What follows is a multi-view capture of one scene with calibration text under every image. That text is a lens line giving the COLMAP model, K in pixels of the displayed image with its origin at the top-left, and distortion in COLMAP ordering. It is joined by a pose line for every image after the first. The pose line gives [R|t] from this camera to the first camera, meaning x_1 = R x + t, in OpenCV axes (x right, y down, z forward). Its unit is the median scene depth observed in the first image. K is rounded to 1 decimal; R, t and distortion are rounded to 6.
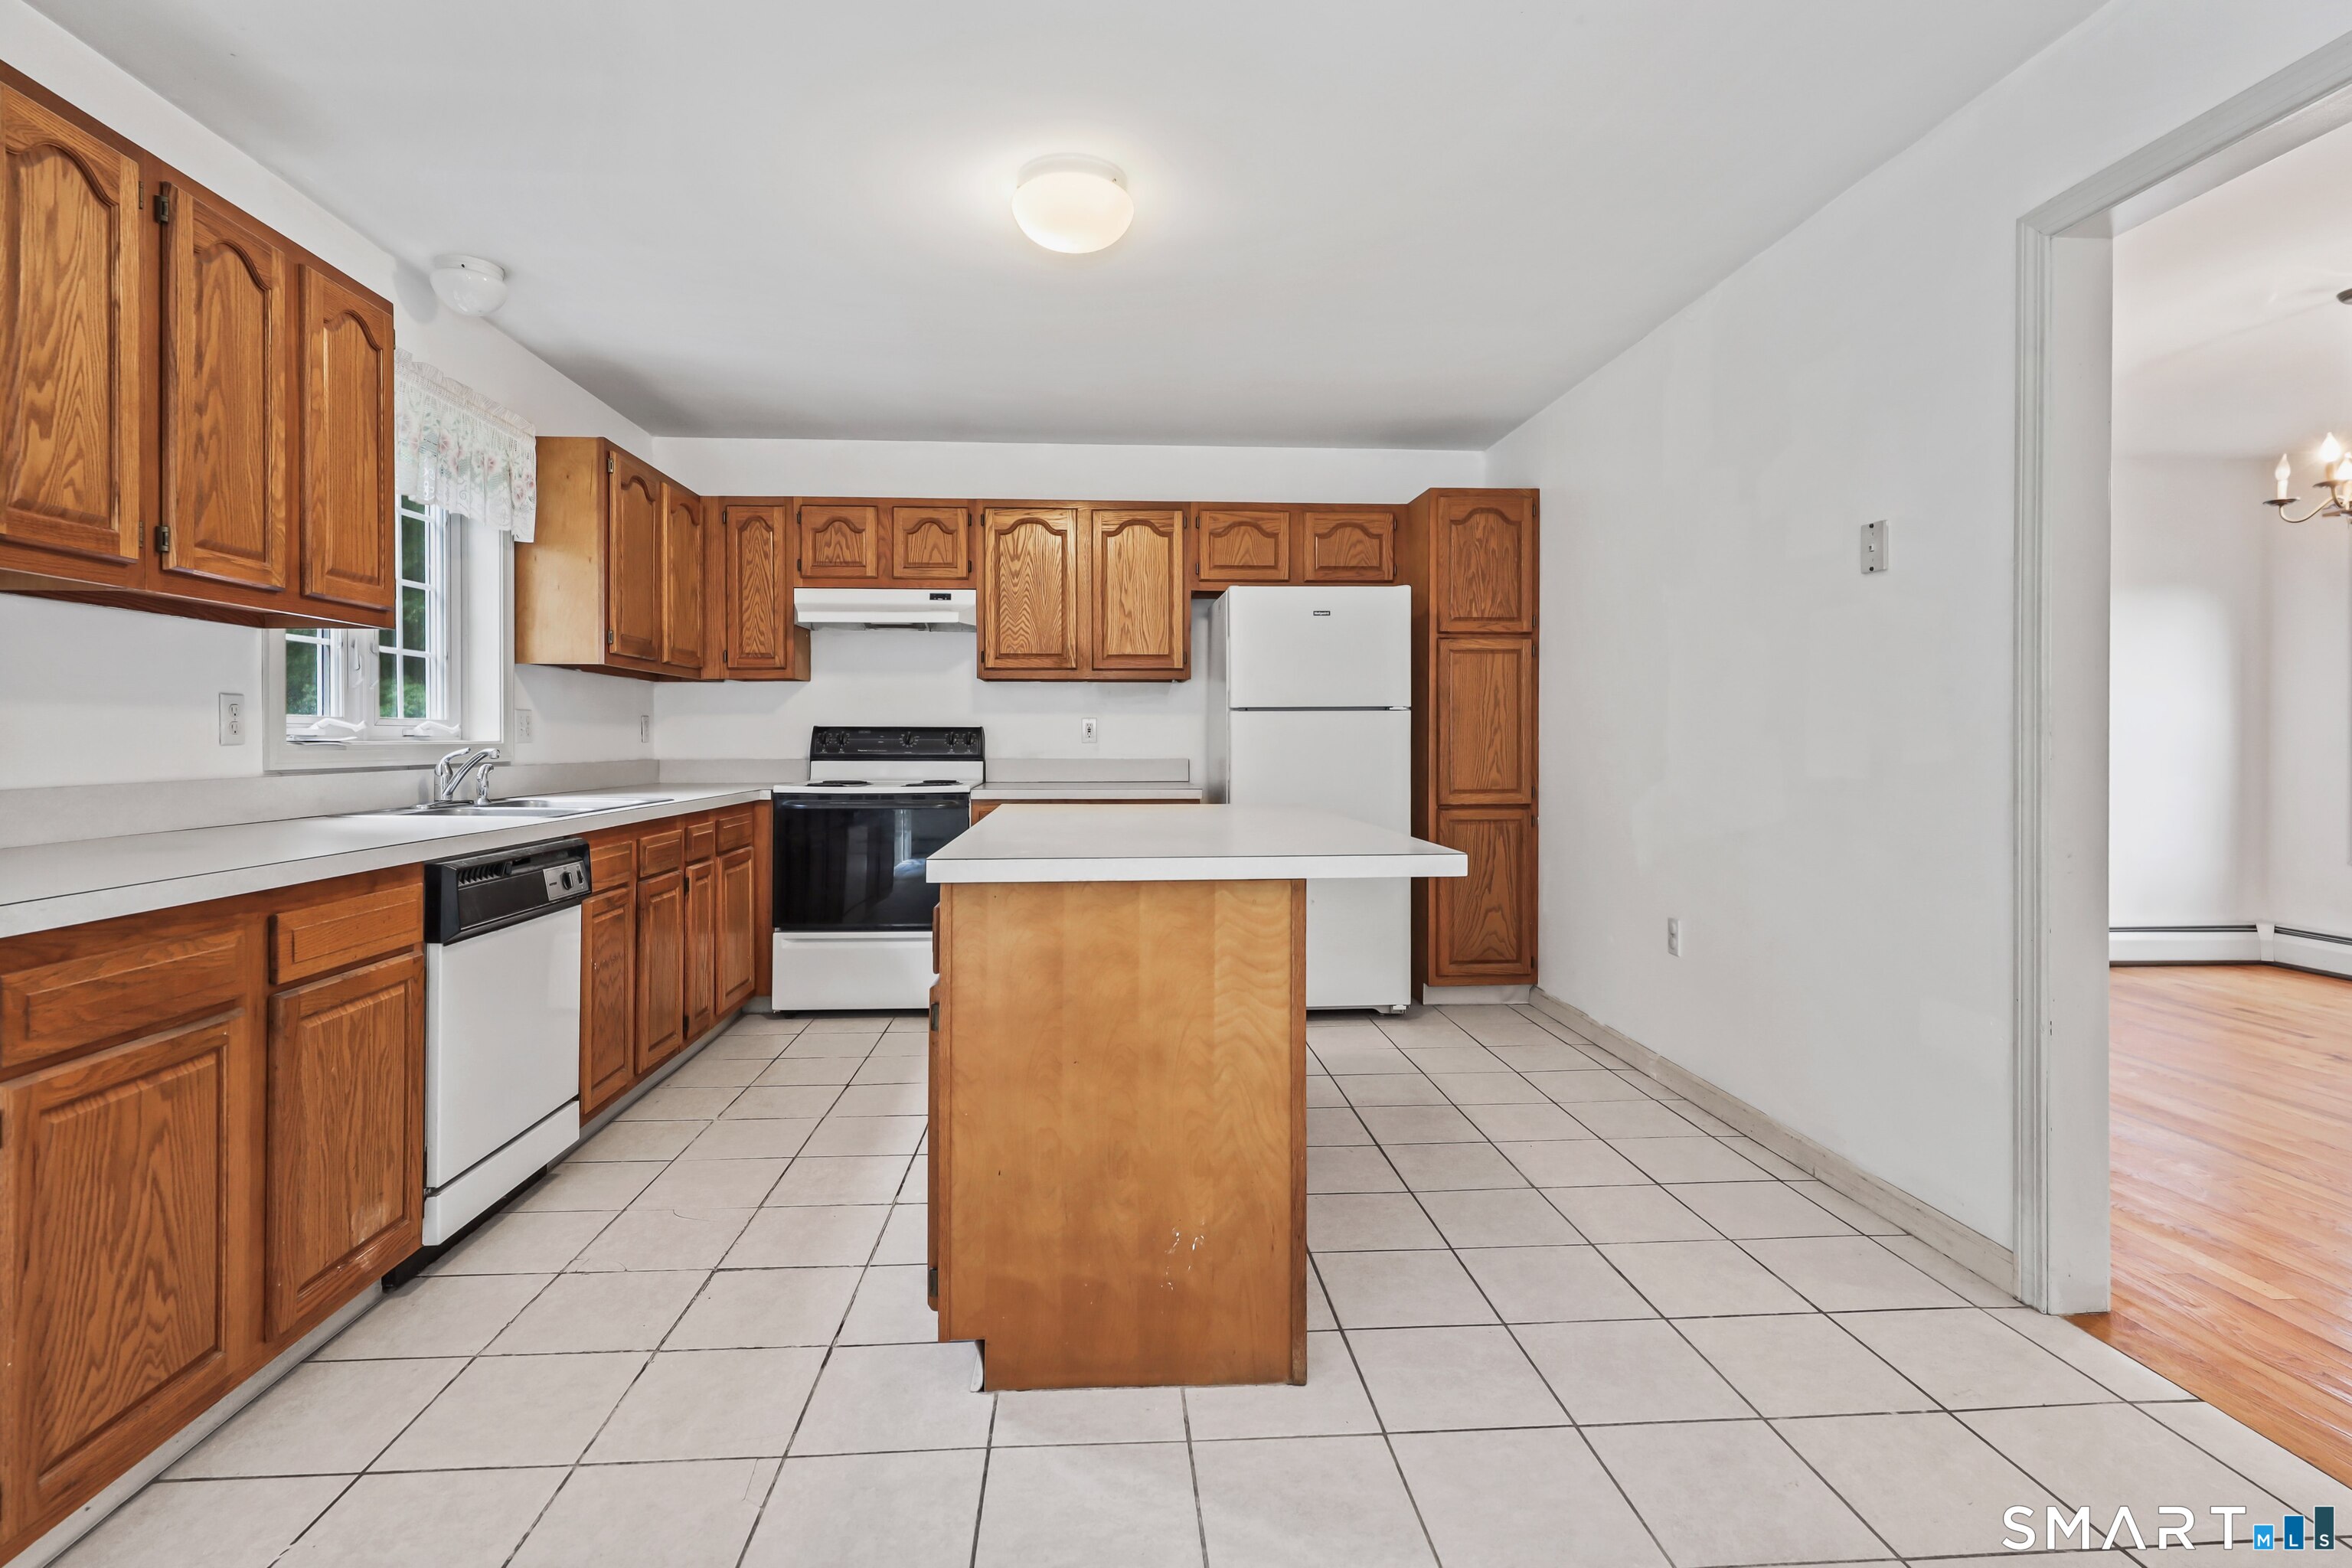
lens RADIAL K [[1092.3, 0, 1160.0], [0, 1092.3, 745.7], [0, 0, 1]] dist [-0.001328, -0.001944]
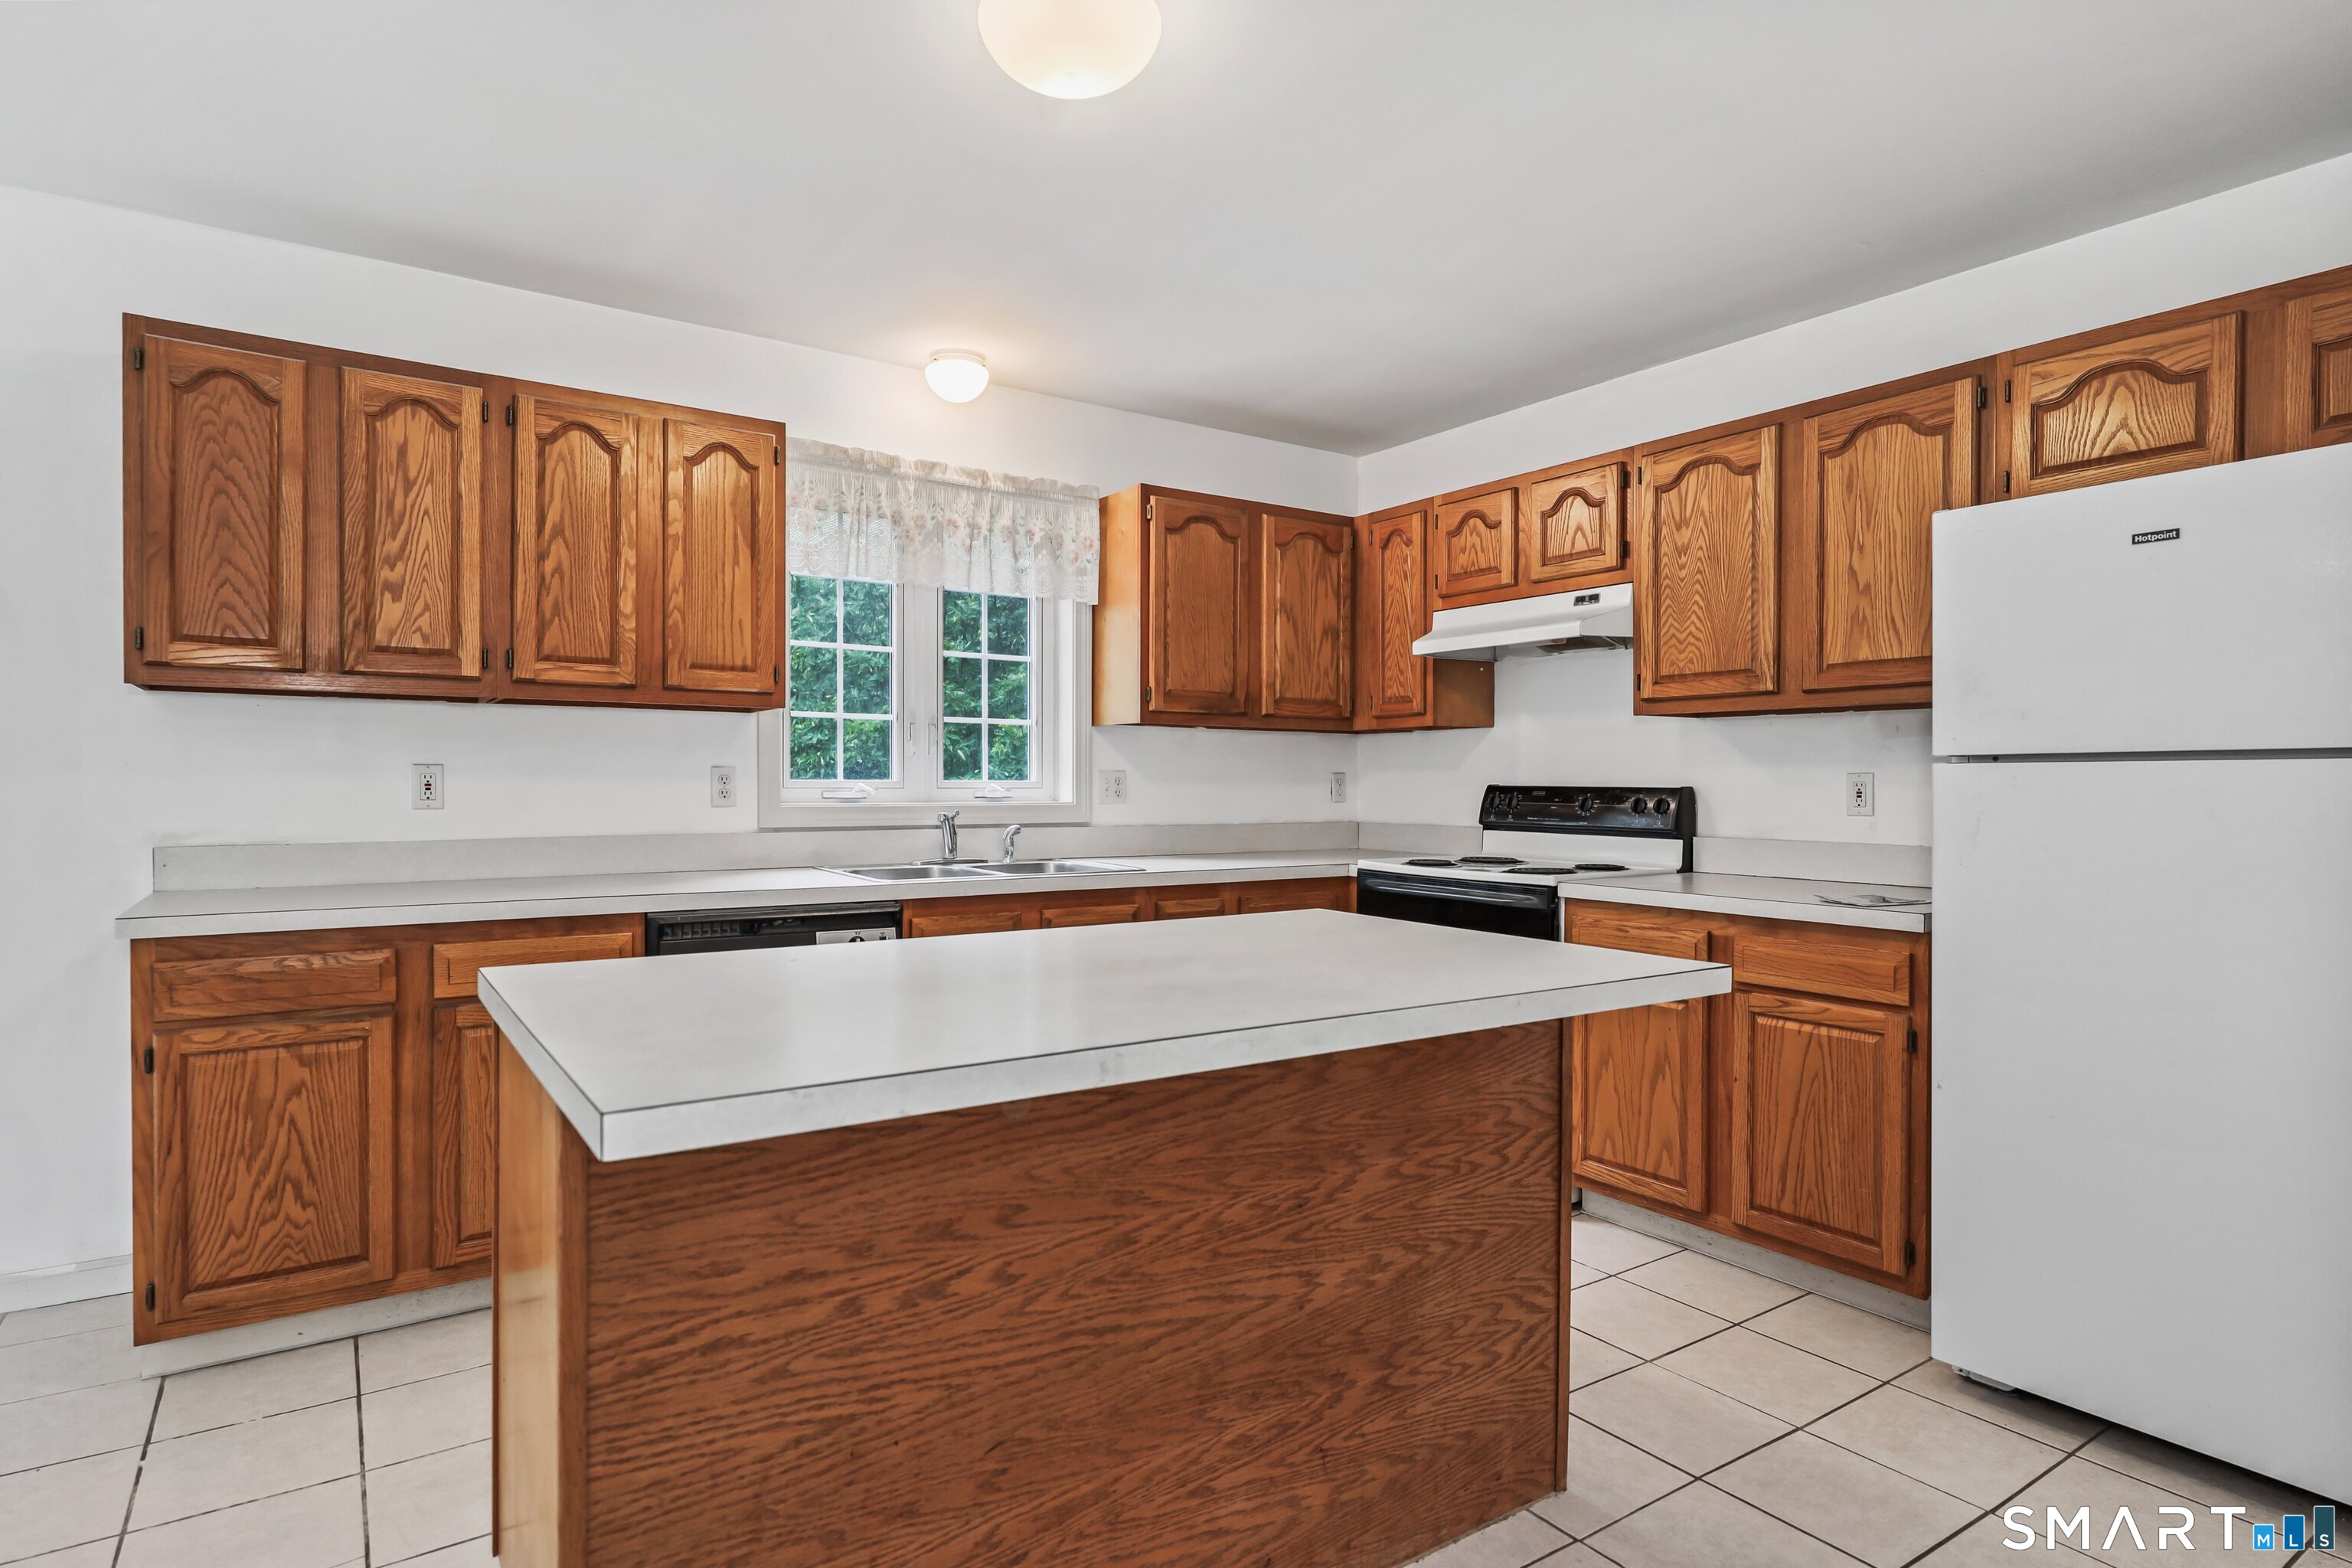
lens RADIAL K [[1245.6, 0, 1189.4], [0, 1245.6, 790.4], [0, 0, 1]] dist [0.002011, -0.000320]
pose [[0.512572, 0.009833, -0.858588, 0.484301], [-0.009998, 0.999935, 0.005483, -0.024128], [0.858586, 0.005774, 0.512637, 0.528148]]
